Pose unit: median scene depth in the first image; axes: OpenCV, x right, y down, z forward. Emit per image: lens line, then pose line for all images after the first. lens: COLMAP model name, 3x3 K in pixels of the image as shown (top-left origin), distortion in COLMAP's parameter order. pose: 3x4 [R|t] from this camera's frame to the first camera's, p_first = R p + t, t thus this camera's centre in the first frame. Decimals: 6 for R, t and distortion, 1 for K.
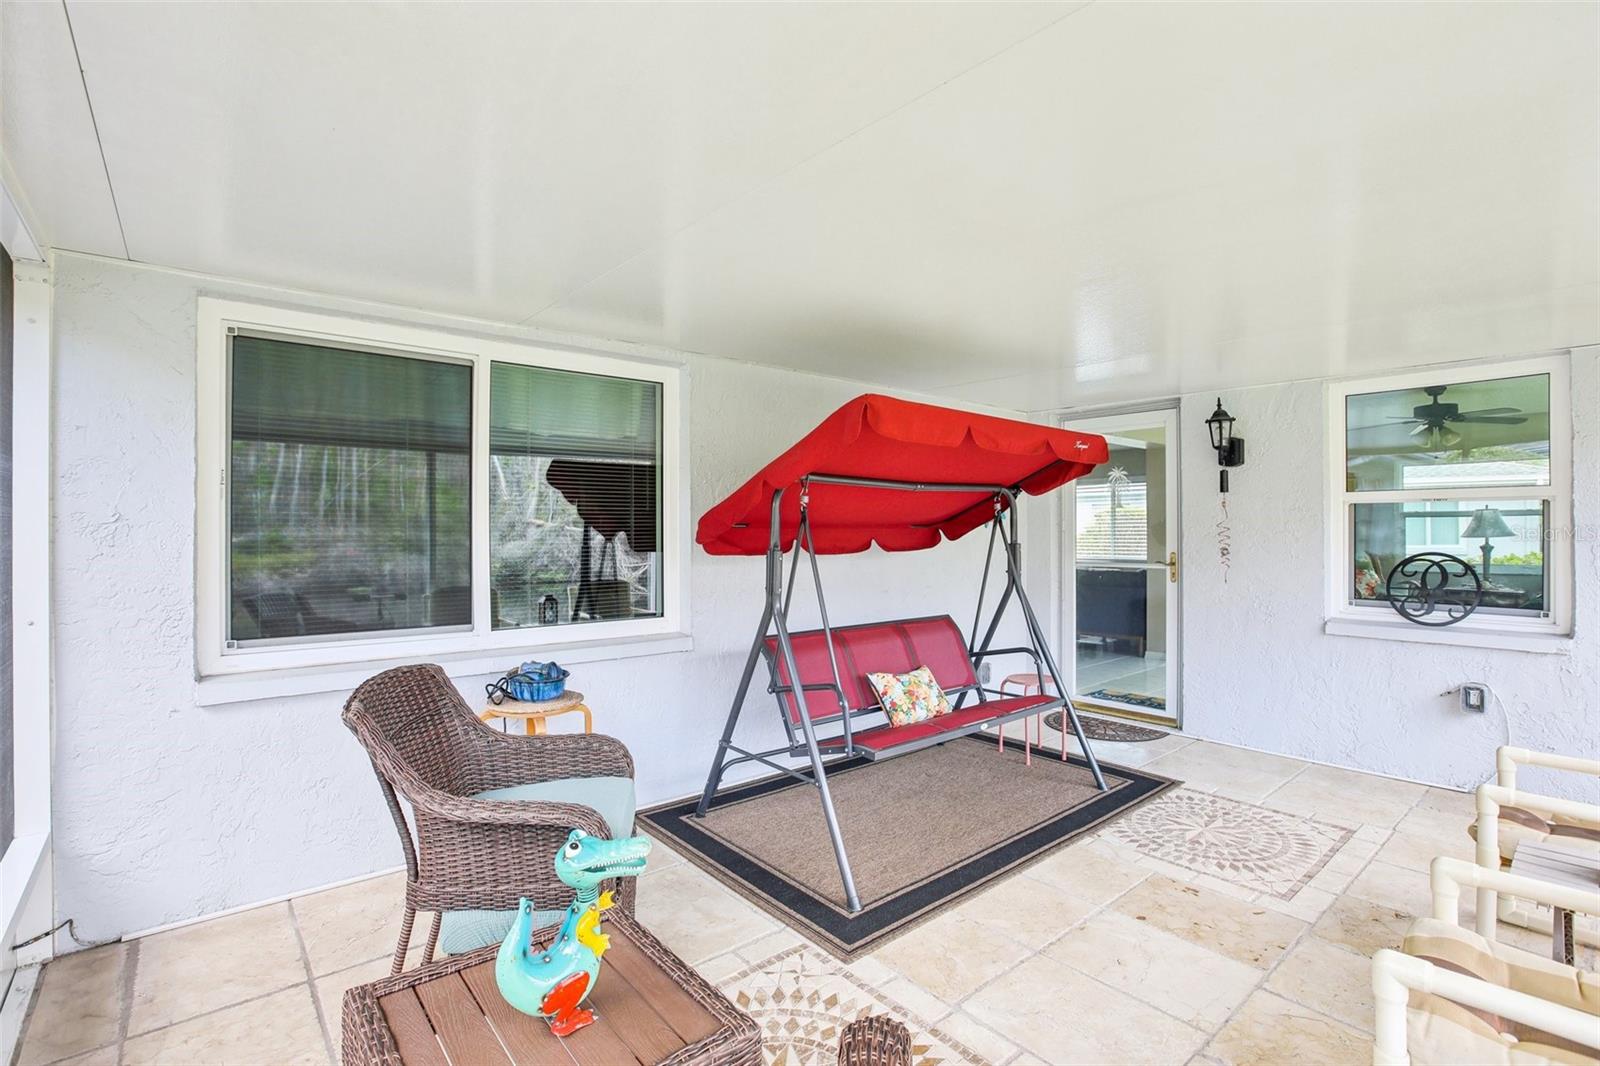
lens RADIAL K [[740.0, 0, 798.9], [0, 740.0, 528.3], [0, 0, 1]] dist [-0.027865, 0.001496]
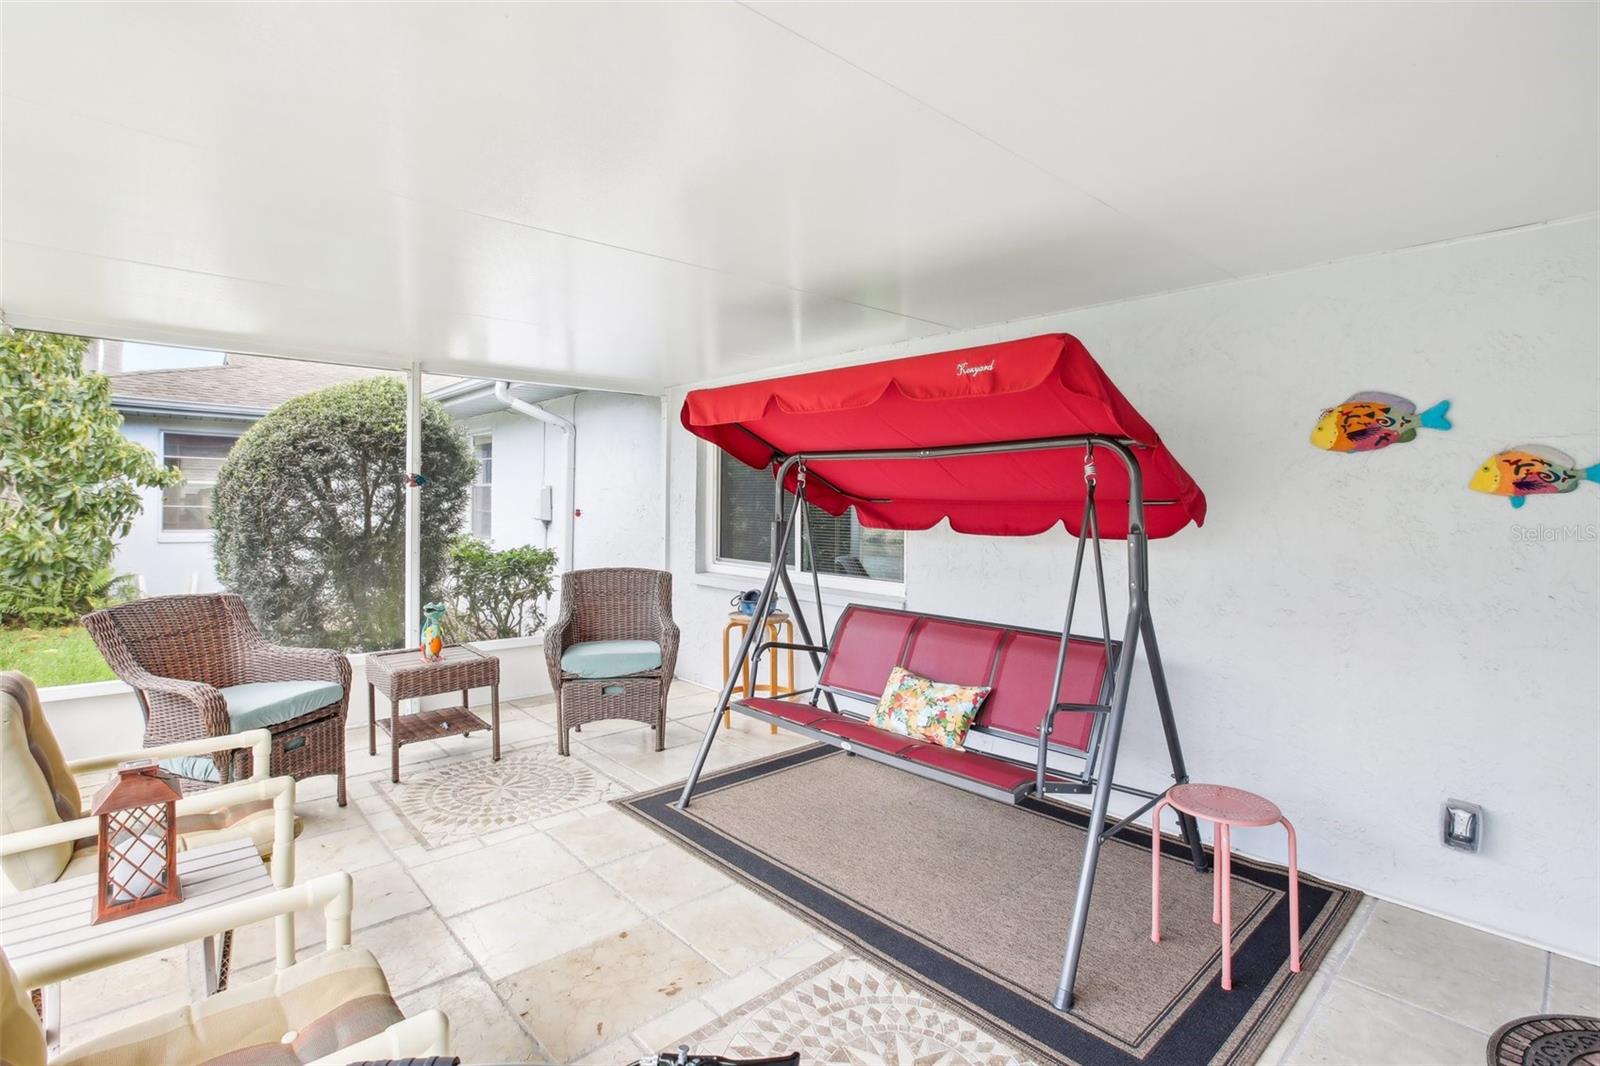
lens RADIAL K [[740.0, 0, 770.2], [0, 740.0, 499.8], [0, 0, 1]] dist [-0.027865, 0.001496]
pose [[0.026304, -0.002413, -0.999651, 1.232926], [-0.005181, 0.999983, -0.002550, -0.002020], [0.999641, 0.005246, 0.026292, 1.031785]]
